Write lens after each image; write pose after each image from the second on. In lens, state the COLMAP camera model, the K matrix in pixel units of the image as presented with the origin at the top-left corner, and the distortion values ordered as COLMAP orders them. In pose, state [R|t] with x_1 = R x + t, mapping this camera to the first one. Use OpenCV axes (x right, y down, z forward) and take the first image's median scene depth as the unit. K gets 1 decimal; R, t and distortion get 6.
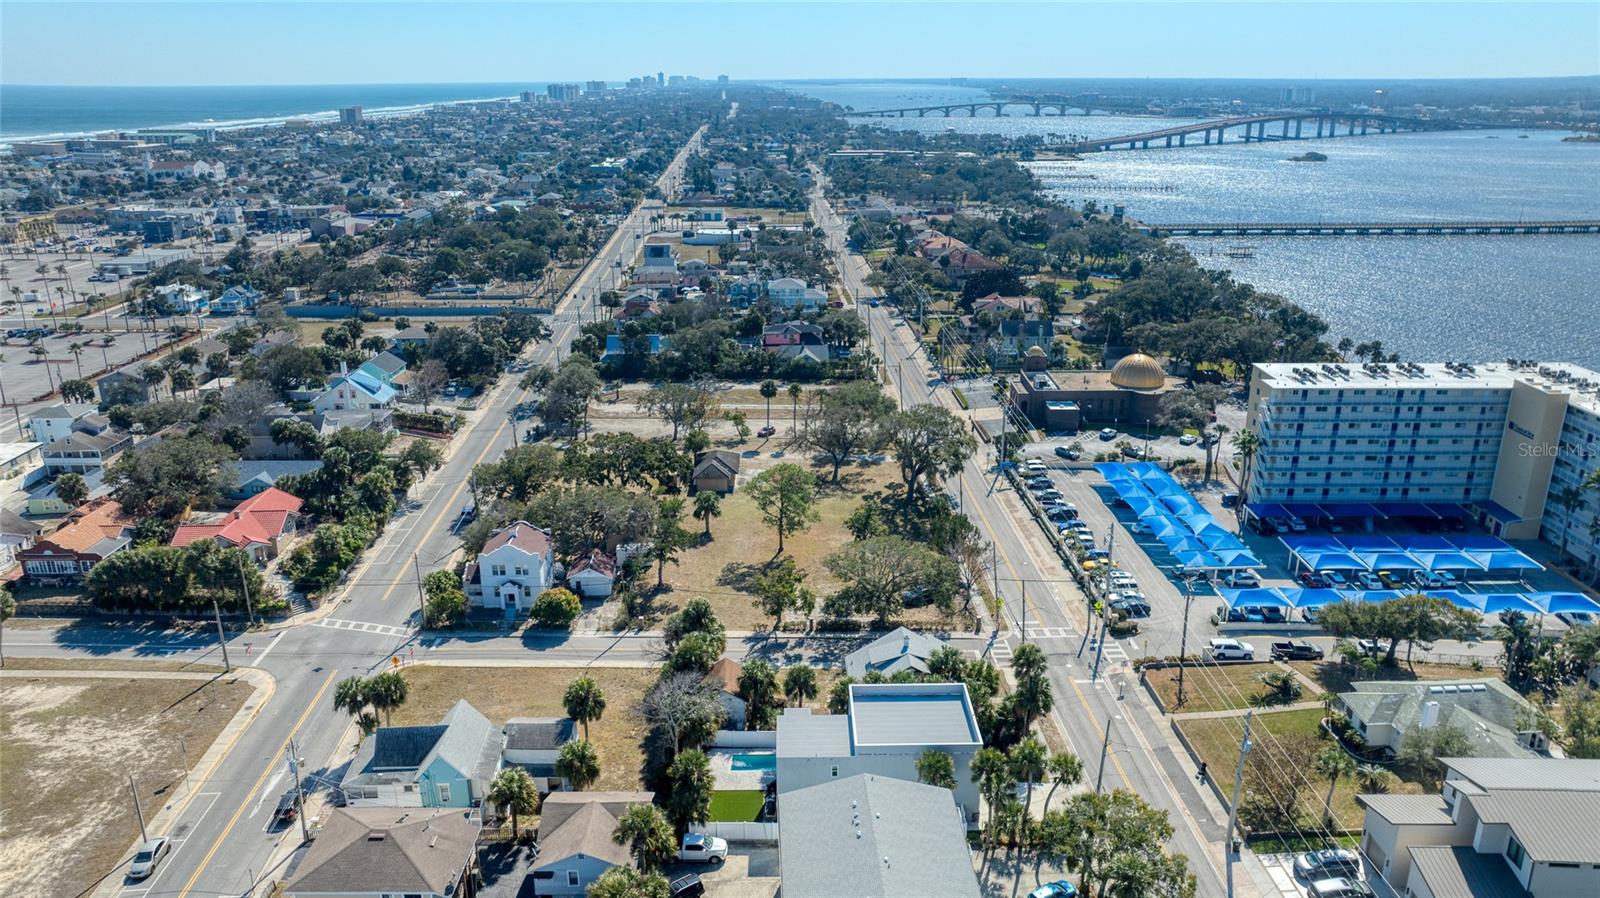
lens RADIAL K [[1118.1, 0, 808.3], [0, 1118.1, 444.0], [0, 0, 1]] dist [-0.036913, 0.031651]
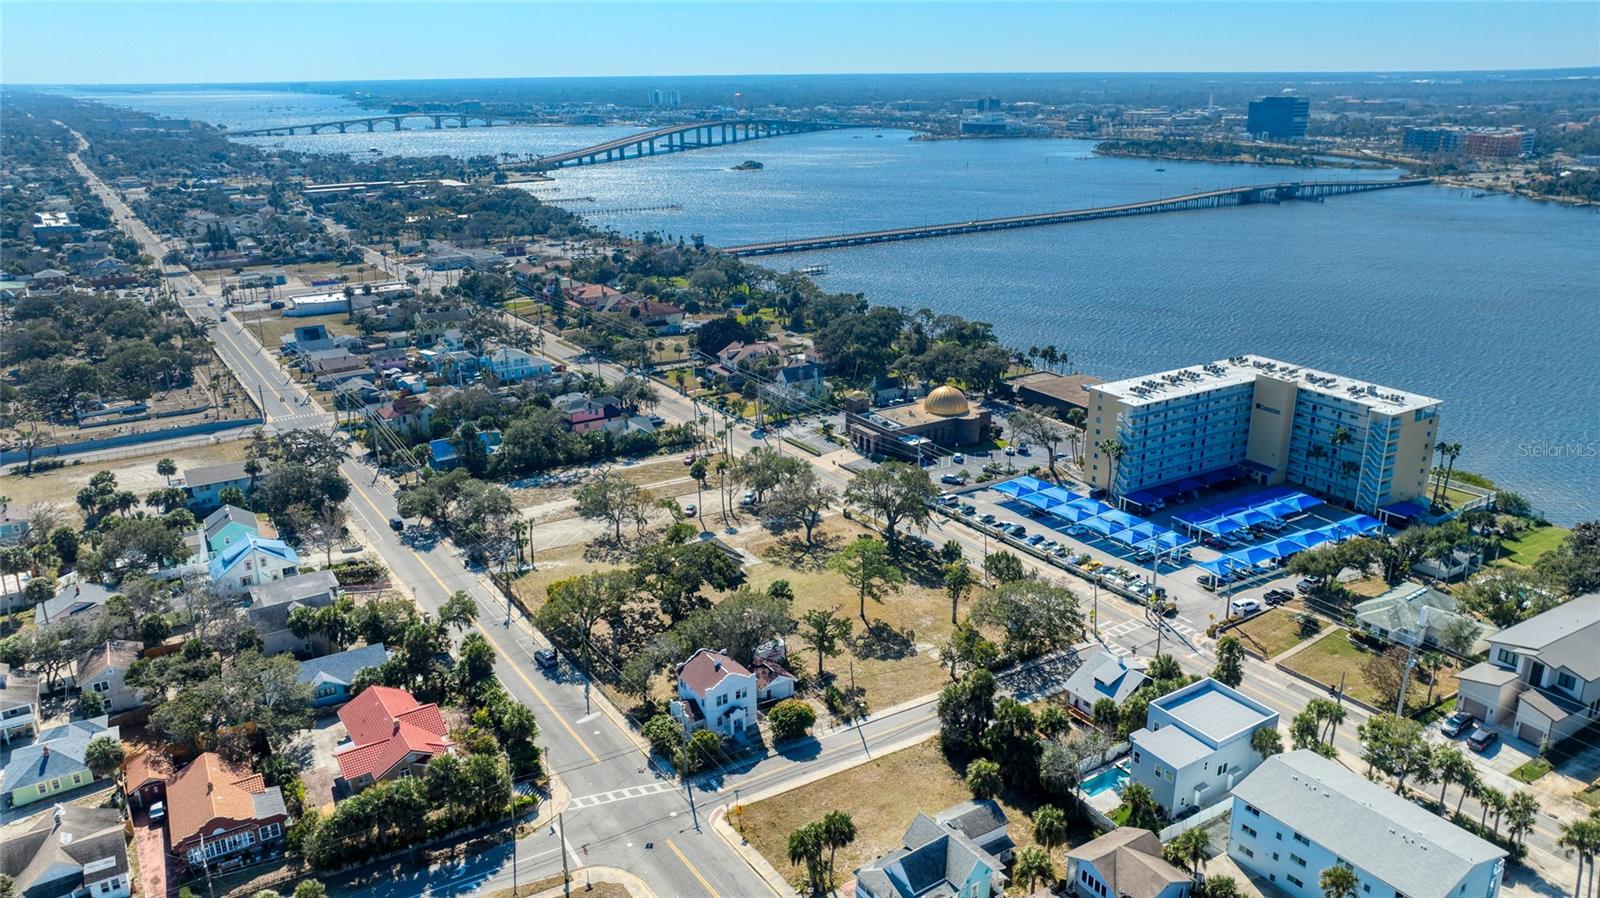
lens RADIAL K [[1118.1, 0, 808.3], [0, 1118.1, 444.0], [0, 0, 1]] dist [-0.036913, 0.031651]
pose [[0.855387, -0.165663, 0.490784, -0.474375], [0.166313, 0.985149, 0.042669, -0.105442], [-0.490565, 0.045125, 0.870236, 0.037328]]
